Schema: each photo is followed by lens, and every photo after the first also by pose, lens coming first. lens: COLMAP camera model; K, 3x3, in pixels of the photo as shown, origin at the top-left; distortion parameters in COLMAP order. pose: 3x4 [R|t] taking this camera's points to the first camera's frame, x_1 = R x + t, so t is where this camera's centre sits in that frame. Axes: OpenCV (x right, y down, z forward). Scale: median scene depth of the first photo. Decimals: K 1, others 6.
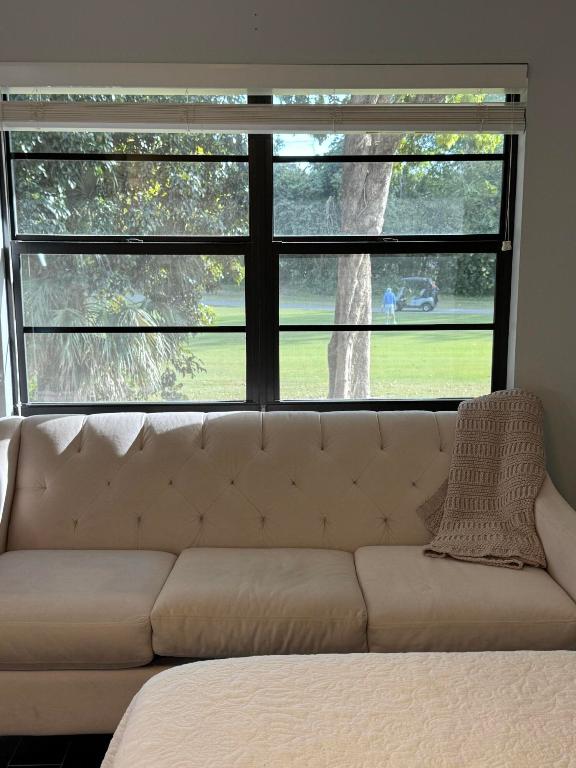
lens RADIAL K [[1004.2, 0, 291.3], [0, 1004.2, 381.0], [0, 0, 1]] dist [0.099710, 0.000000]
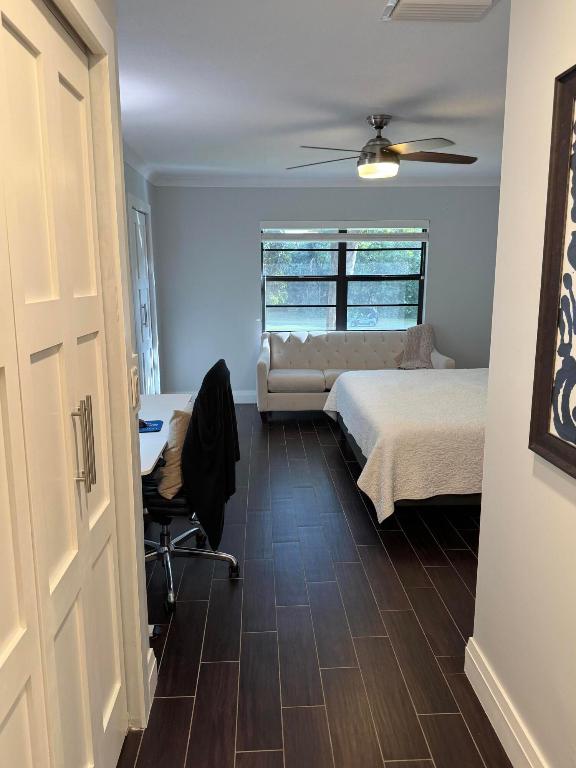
lens RADIAL K [[573.0, 0, 282.9], [0, 573.0, 385.2], [0, 0, 1]] dist [0.063535, -0.082346]
pose [[0.999796, -0.002612, -0.020049, -0.180219], [0.003250, 0.999487, 0.031858, 0.138516], [0.019955, -0.031917, 0.999291, -0.785234]]
